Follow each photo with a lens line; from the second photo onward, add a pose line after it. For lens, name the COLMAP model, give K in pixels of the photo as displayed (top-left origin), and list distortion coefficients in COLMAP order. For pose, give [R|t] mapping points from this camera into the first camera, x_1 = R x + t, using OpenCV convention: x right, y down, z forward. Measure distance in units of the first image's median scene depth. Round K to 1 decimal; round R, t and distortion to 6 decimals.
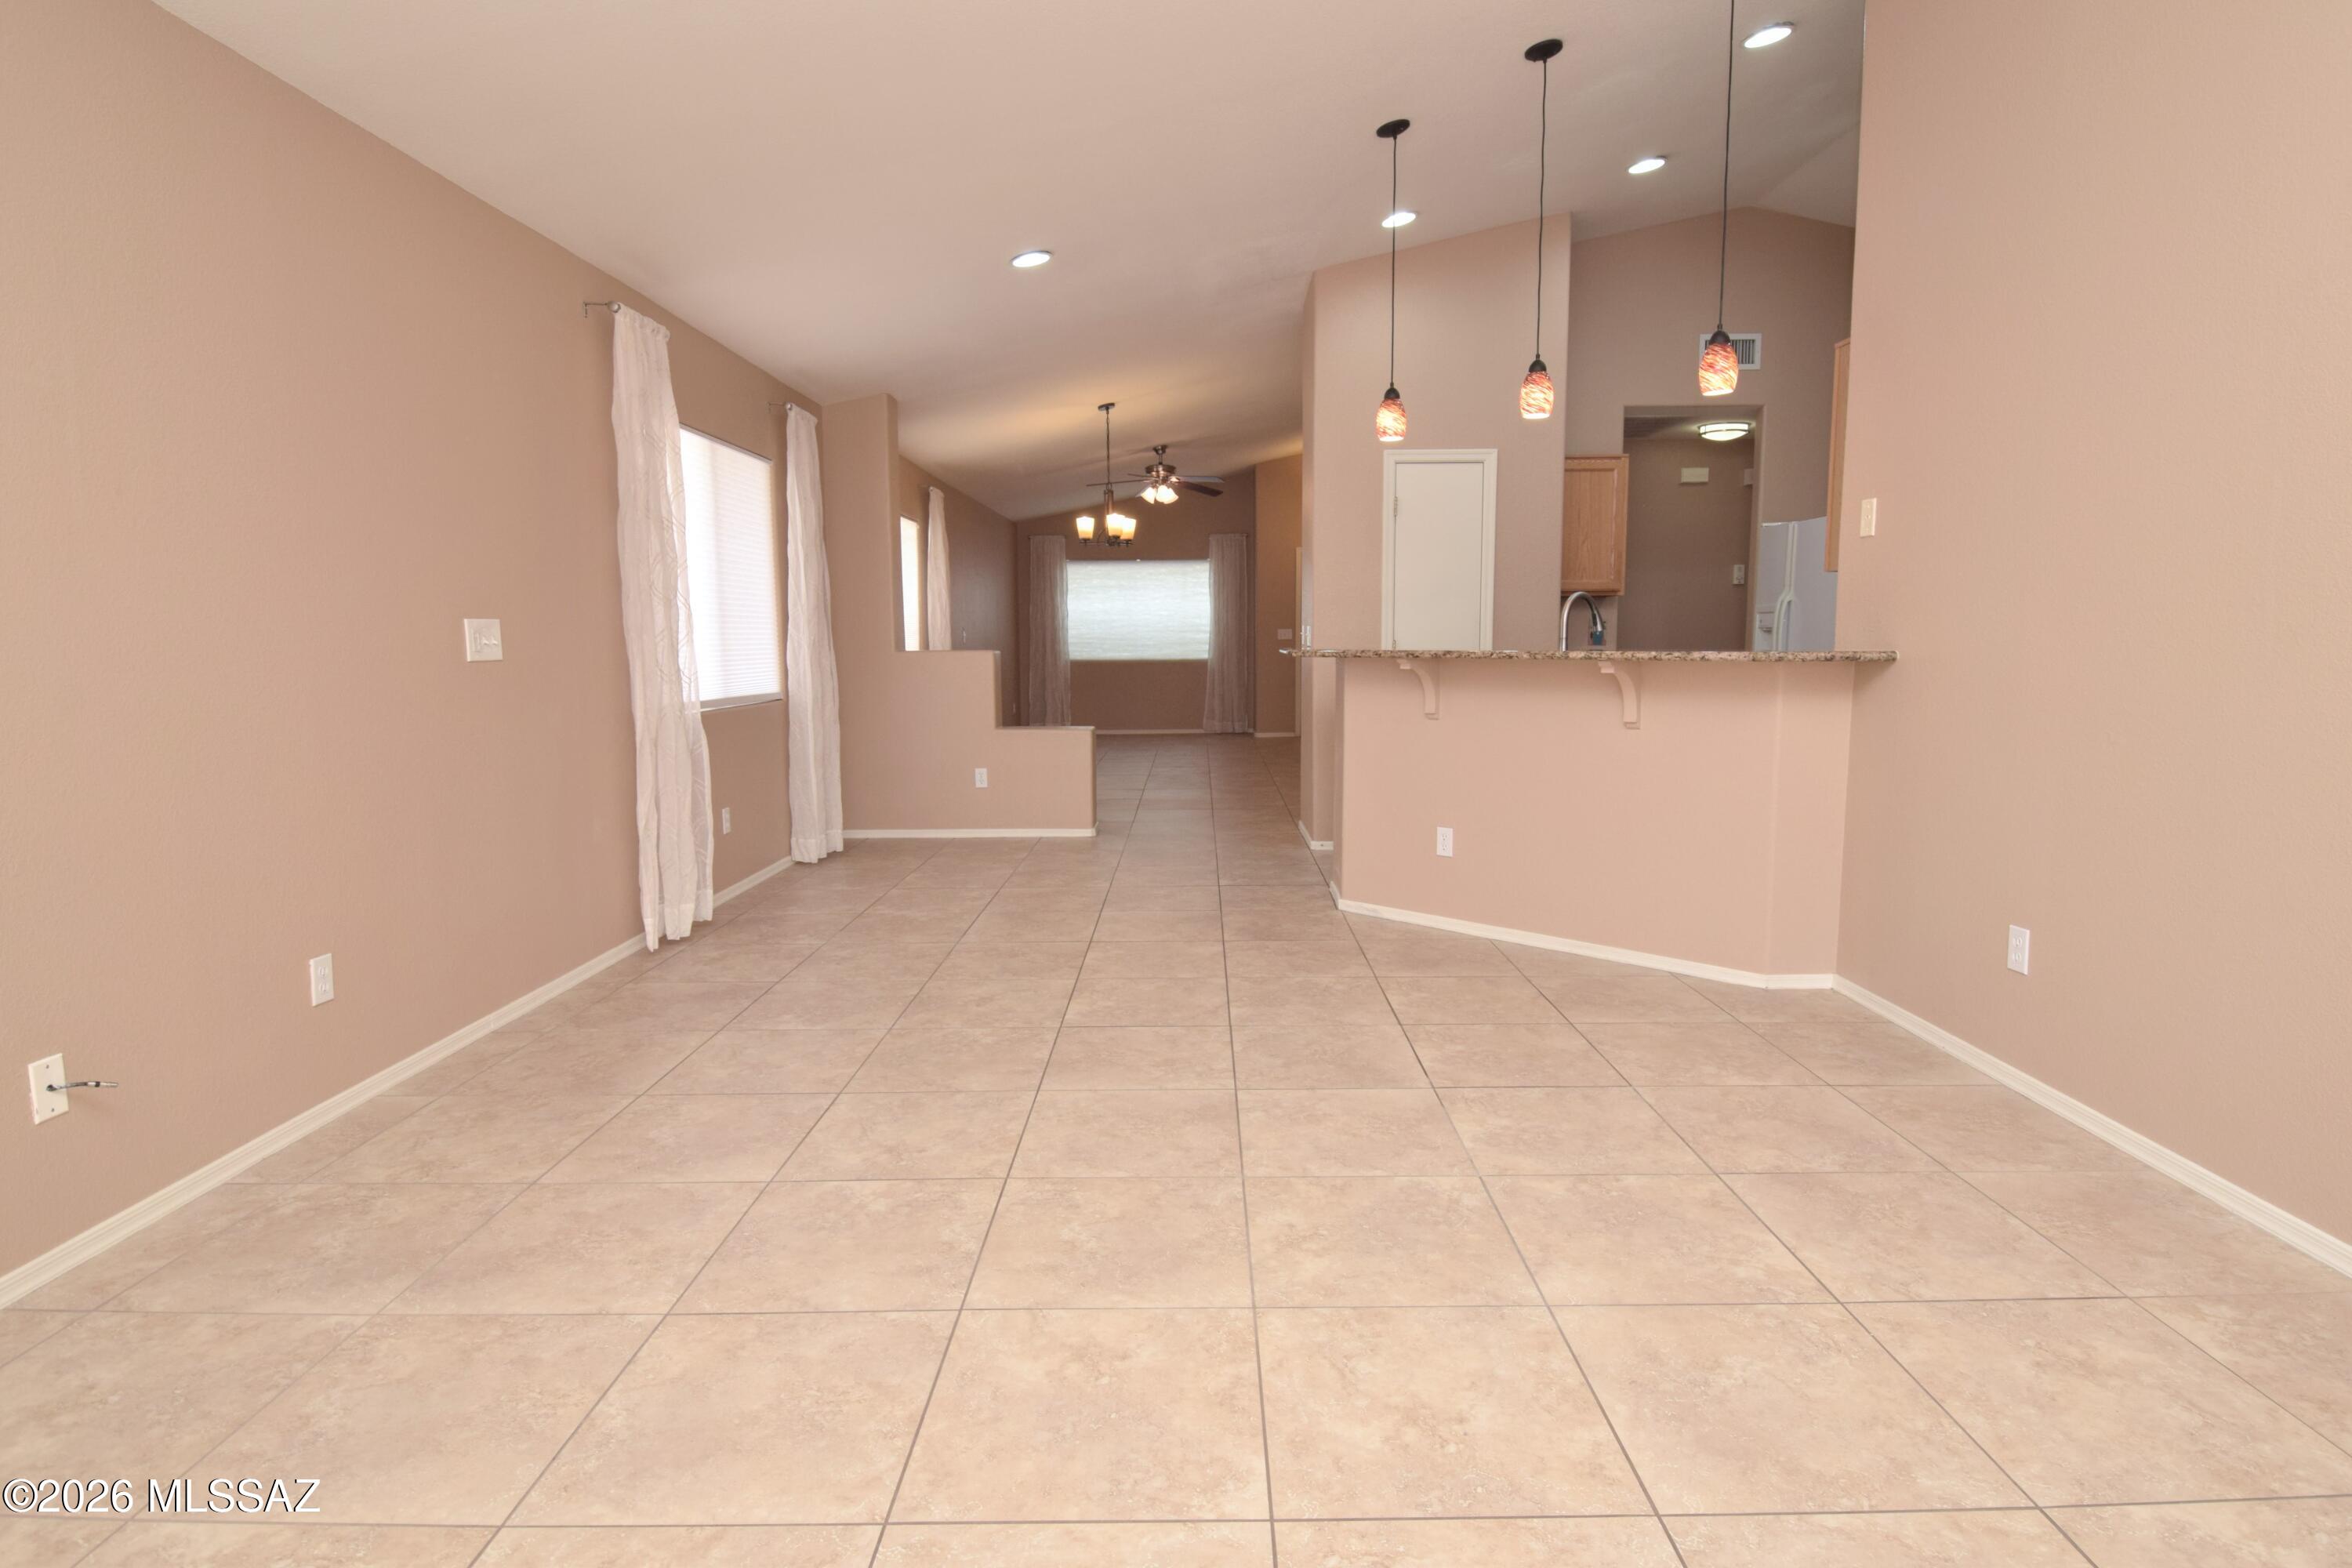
lens RADIAL K [[1201.9, 0, 1201.4], [0, 1201.9, 766.9], [0, 0, 1]] dist [0.020751, -0.026799]
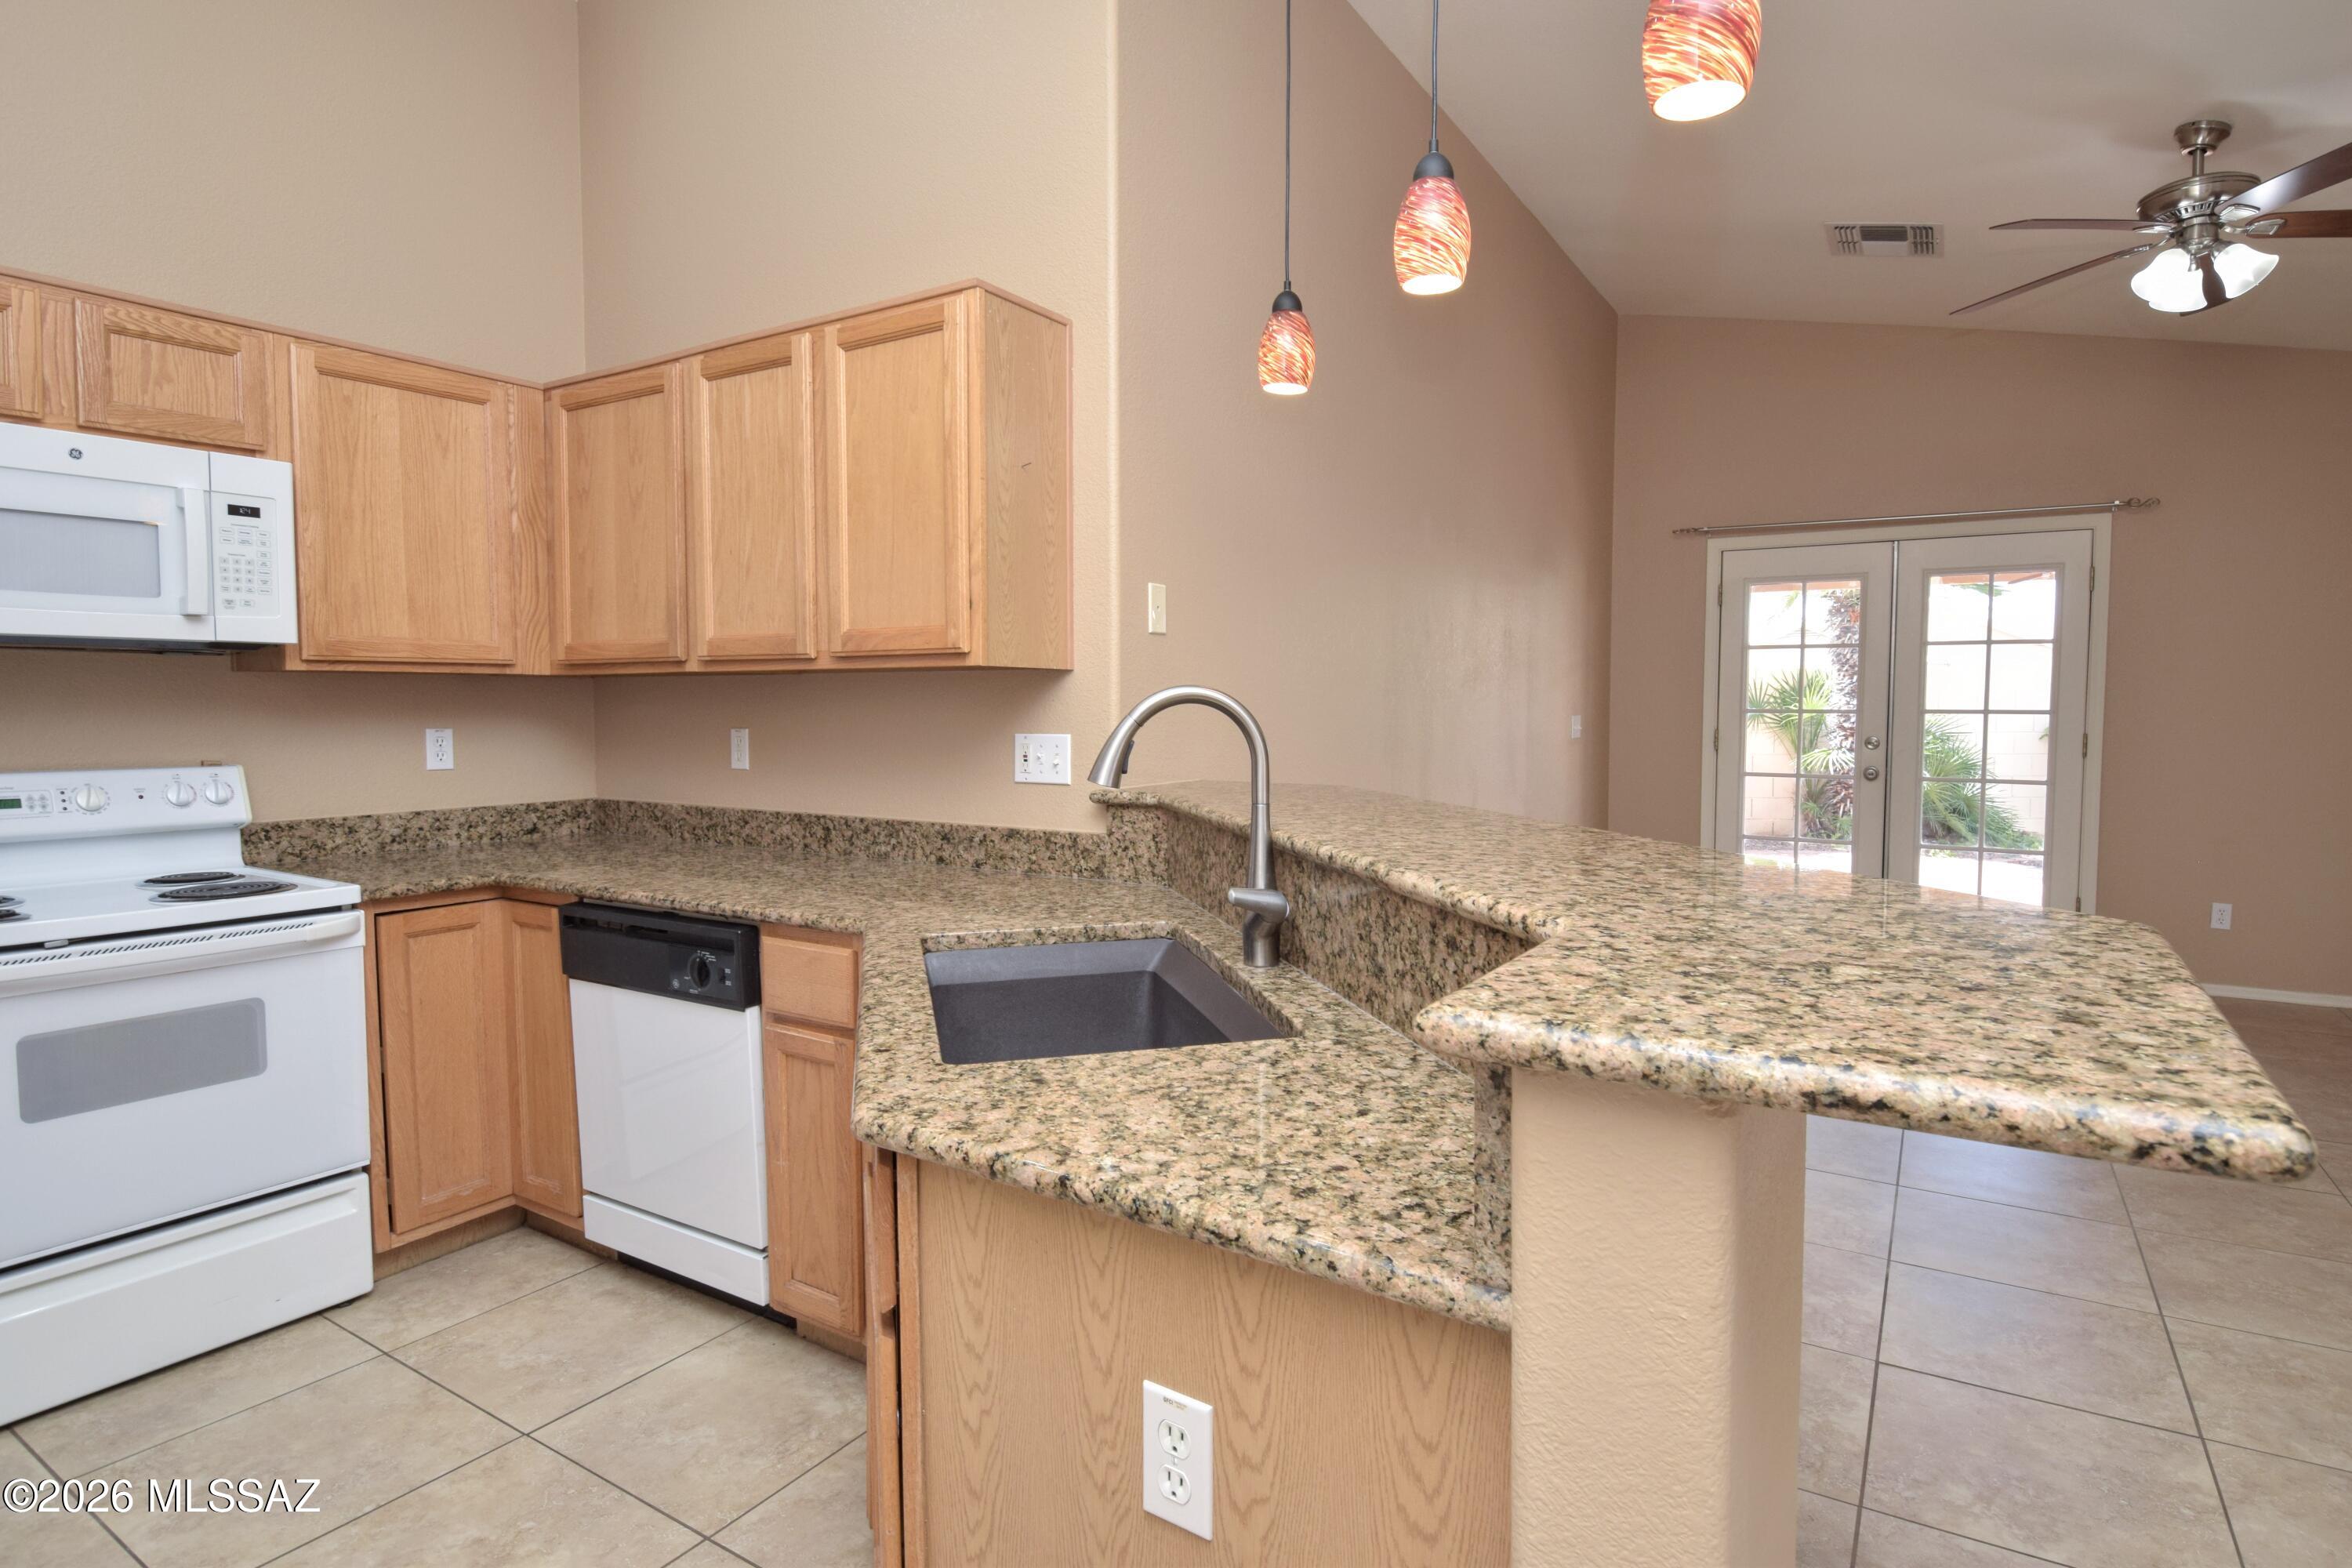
lens RADIAL K [[1201.9, 0, 1211.0], [0, 1201.9, 778.4], [0, 0, 1]] dist [0.020751, -0.026799]
pose [[-0.845106, -0.027178, 0.533908, 0.129576], [0.063843, 0.986429, 0.151269, -0.220790], [-0.530773, 0.161925, -0.831901, 1.670187]]
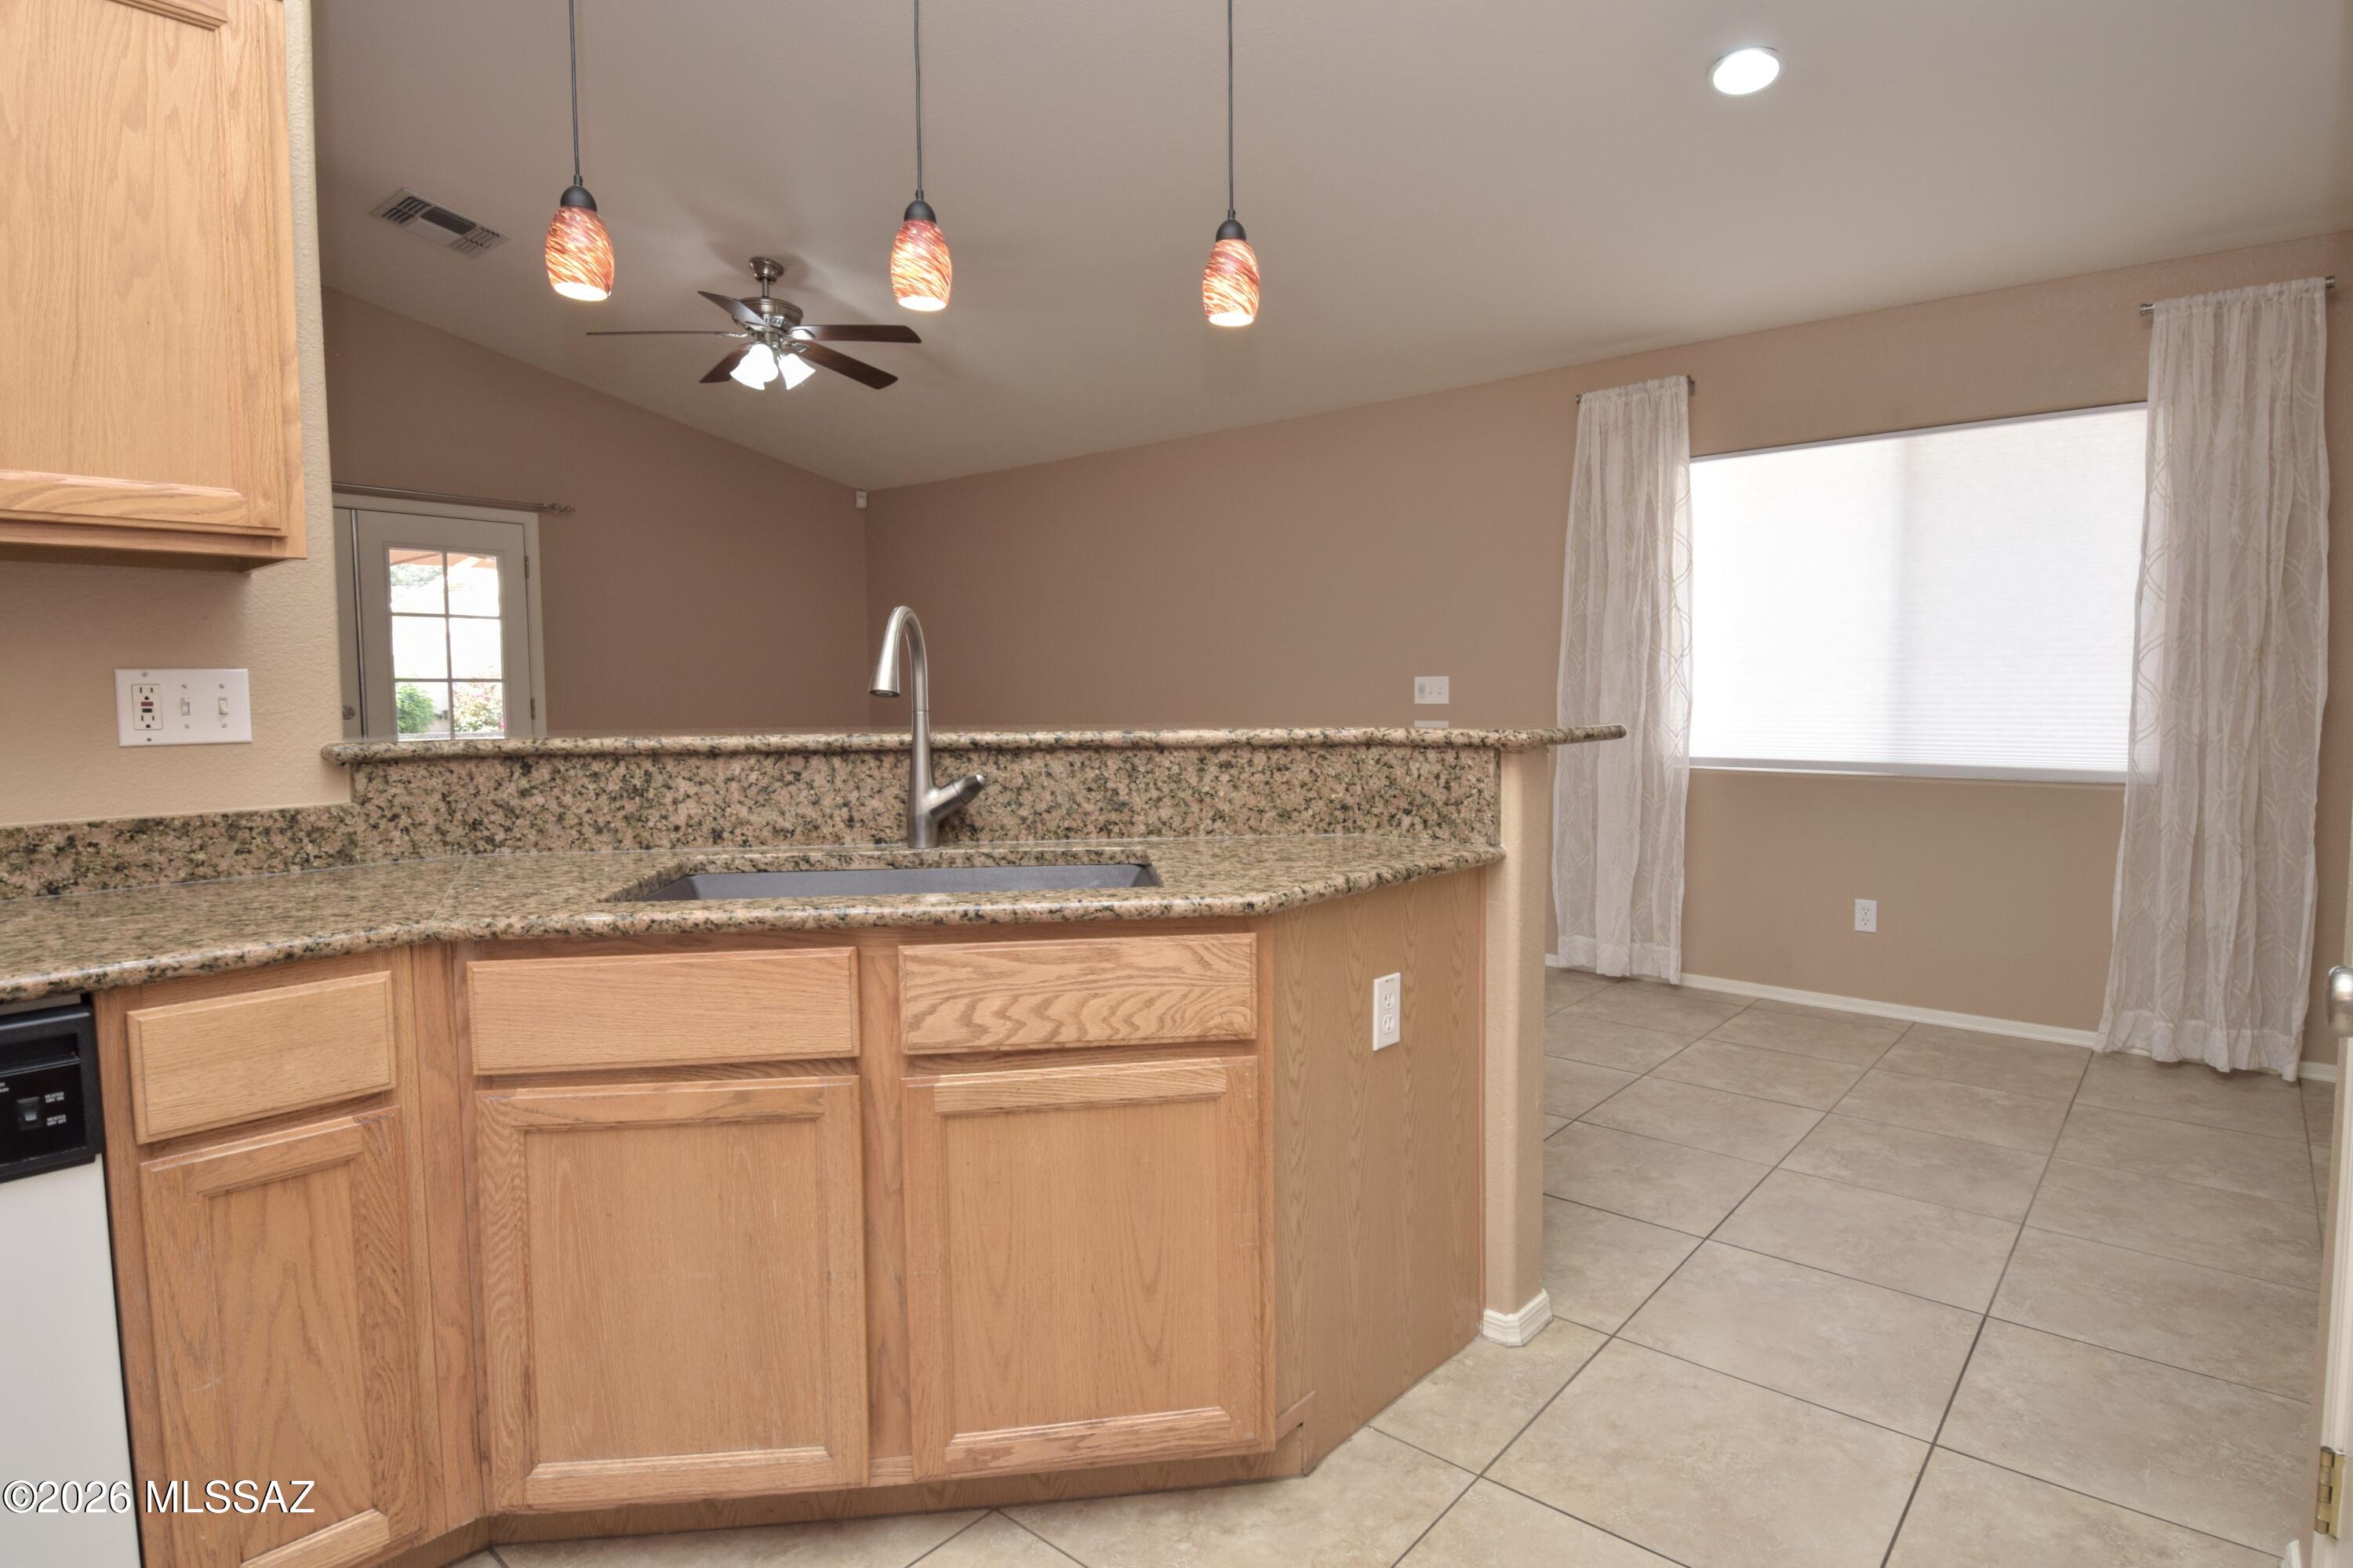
lens RADIAL K [[1202.5, 0, 1197.9], [0, 1202.5, 779.4], [0, 0, 1]] dist [0.020751, -0.026799]
pose [[-0.665422, 0.069016, -0.743270, 0.716730], [-0.069334, 0.985698, 0.153599, -0.201413], [0.743241, 0.153742, -0.651119, 1.735694]]
